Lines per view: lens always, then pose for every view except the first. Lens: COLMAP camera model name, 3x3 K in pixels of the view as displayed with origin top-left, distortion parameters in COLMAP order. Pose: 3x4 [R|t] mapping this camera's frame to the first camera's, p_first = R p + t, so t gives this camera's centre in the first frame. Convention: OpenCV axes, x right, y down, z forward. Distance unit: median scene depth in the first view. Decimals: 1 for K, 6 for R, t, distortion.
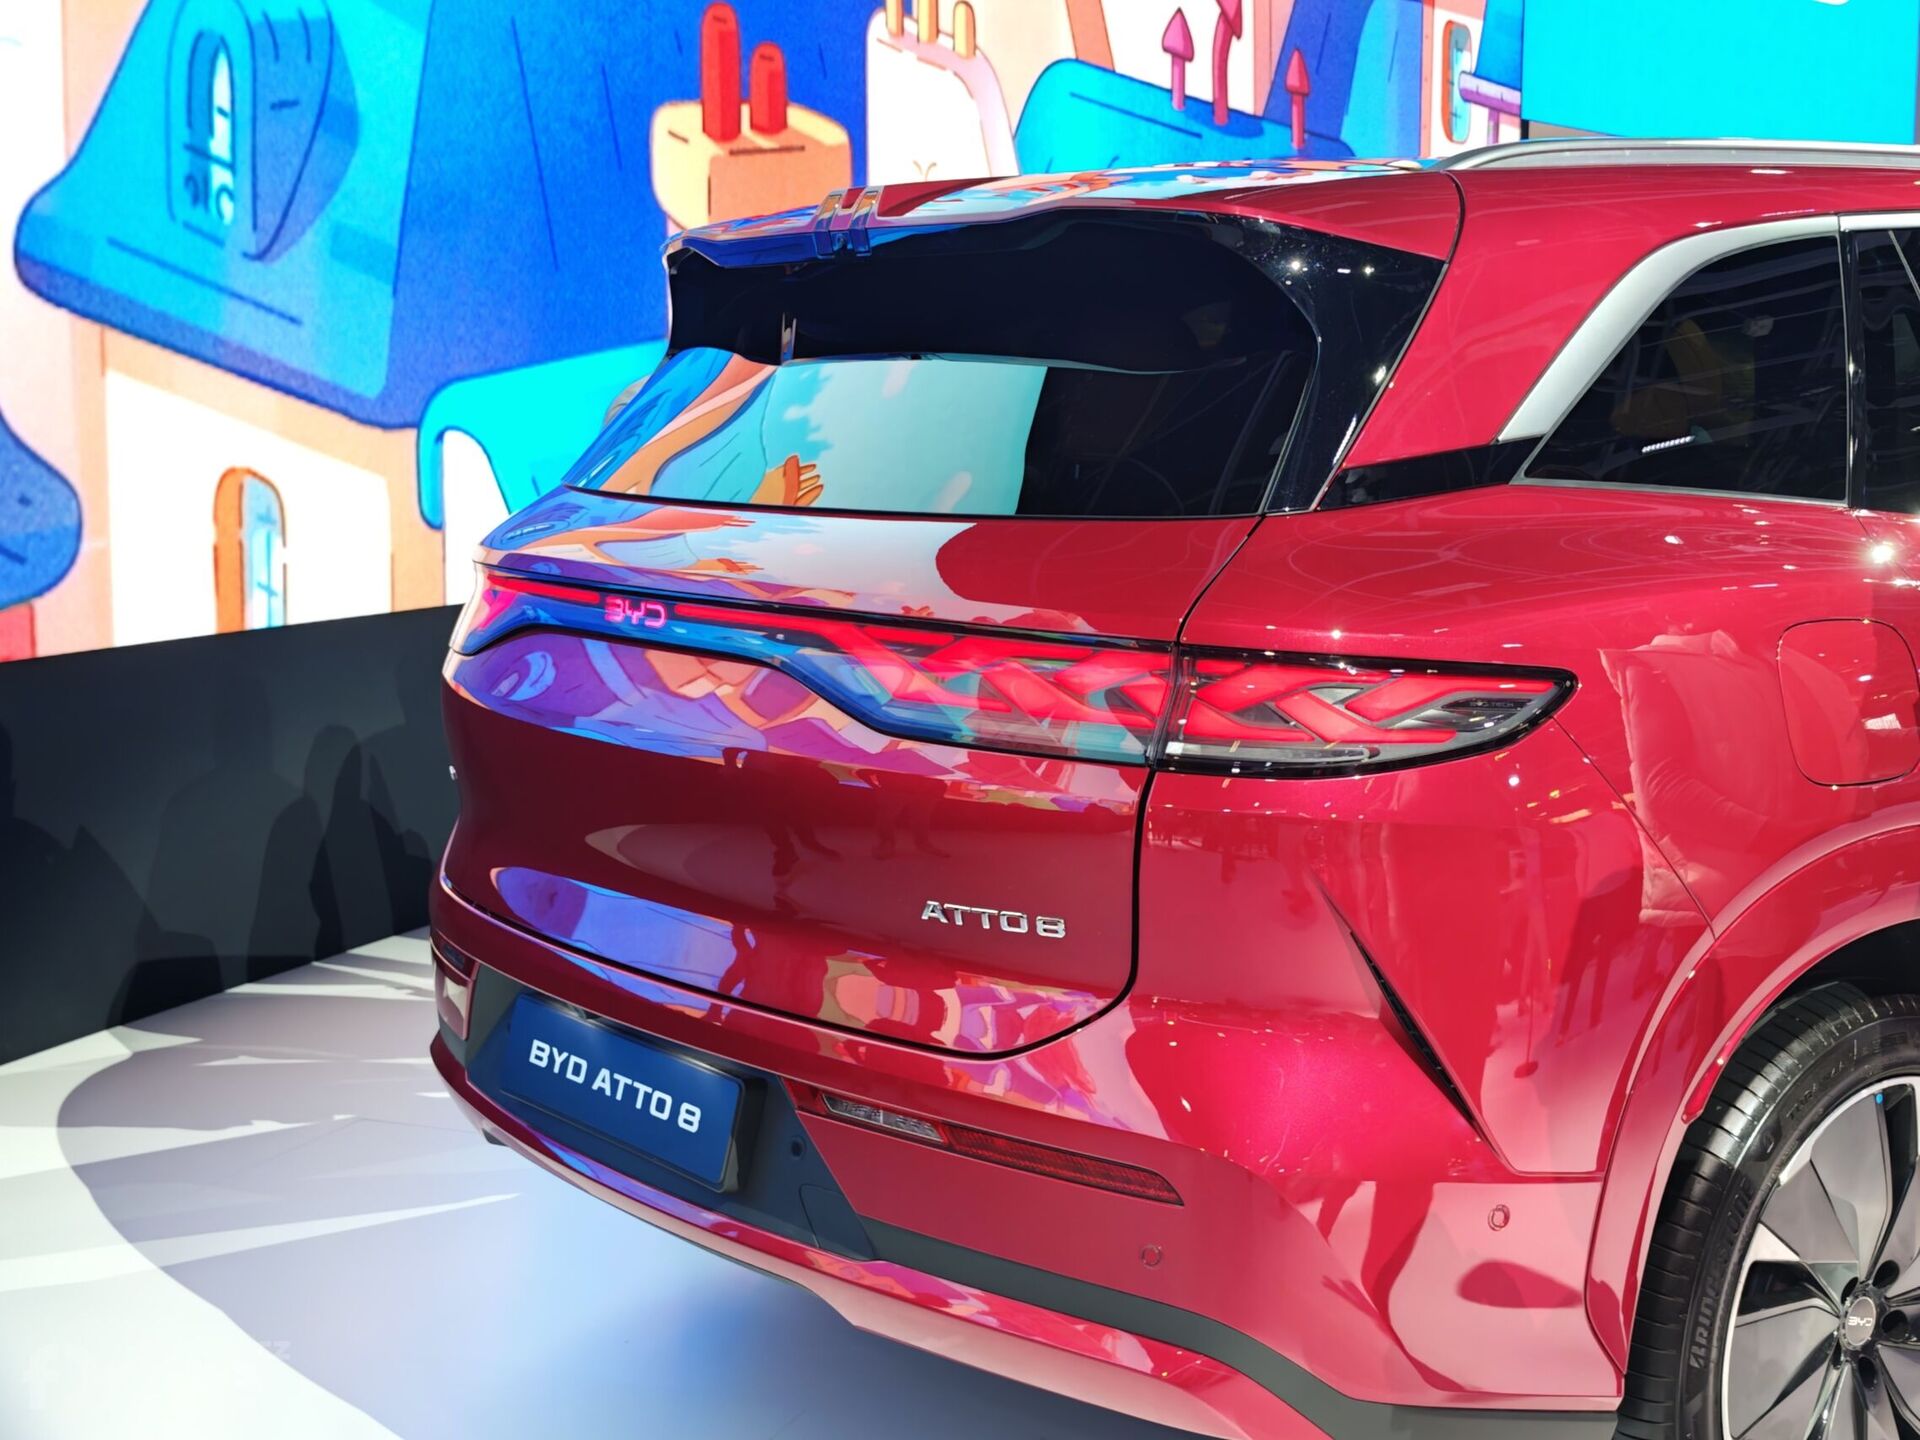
lens RADIAL K [[2593.0, 0, 960.0], [0, 2593.0, 720.0], [0, 0, 1]] dist [0.092985, -0.060122]
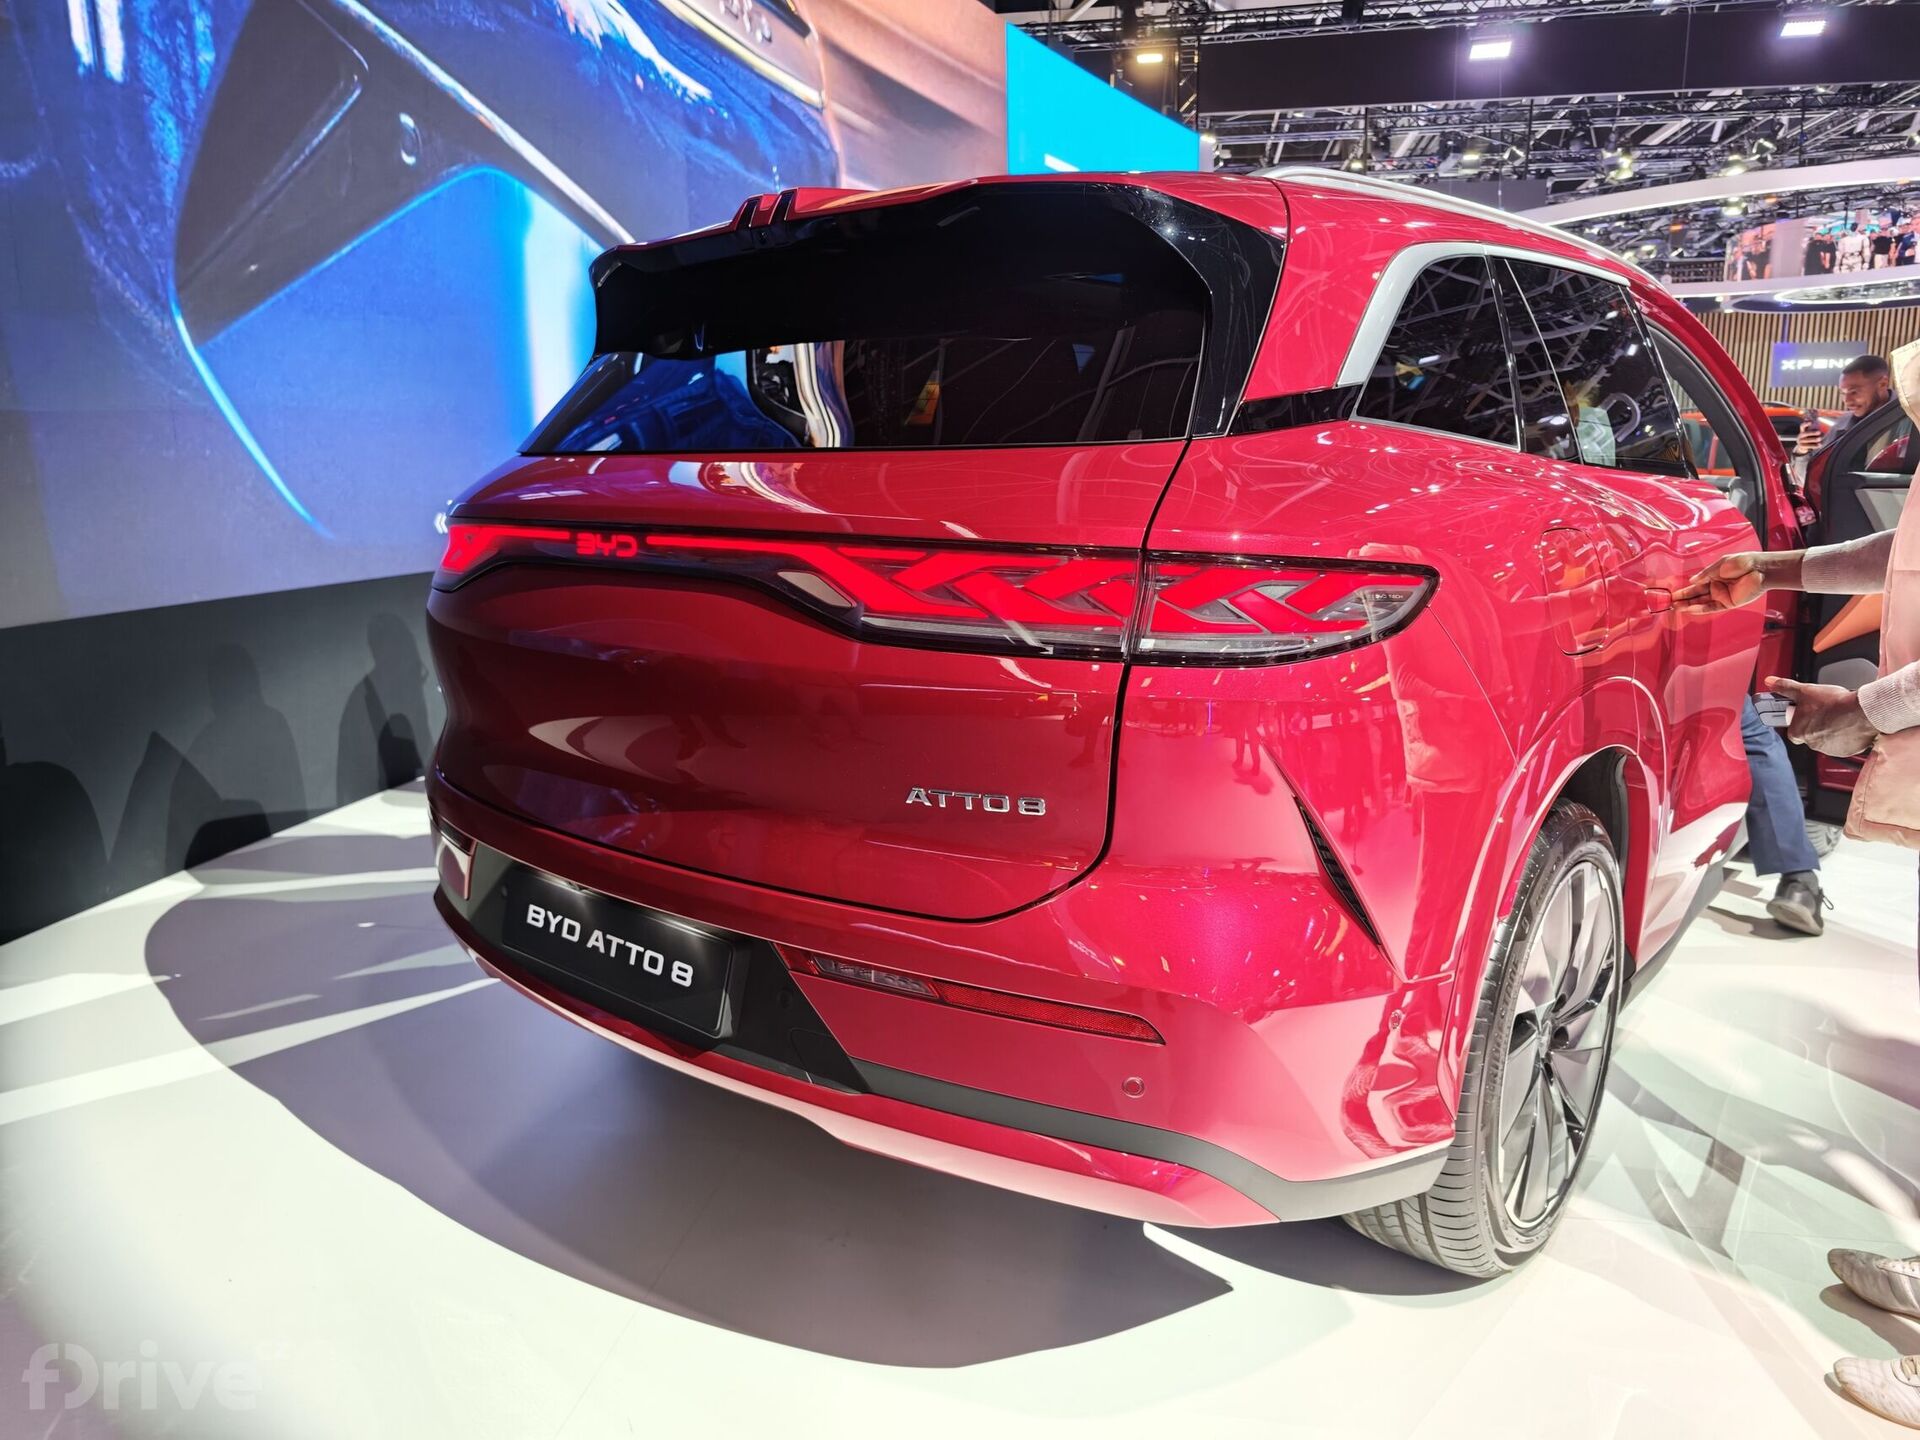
lens RADIAL K [[1289.3, 0, 960.0], [0, 1289.3, 720.0], [0, 0, 1]] dist [0.001466, 0.003650]
pose [[0.976920, -0.047212, 0.208324, -0.096475], [0.033699, 0.997120, 0.067944, 0.002969], [-0.210932, -0.059355, 0.975697, 0.407668]]
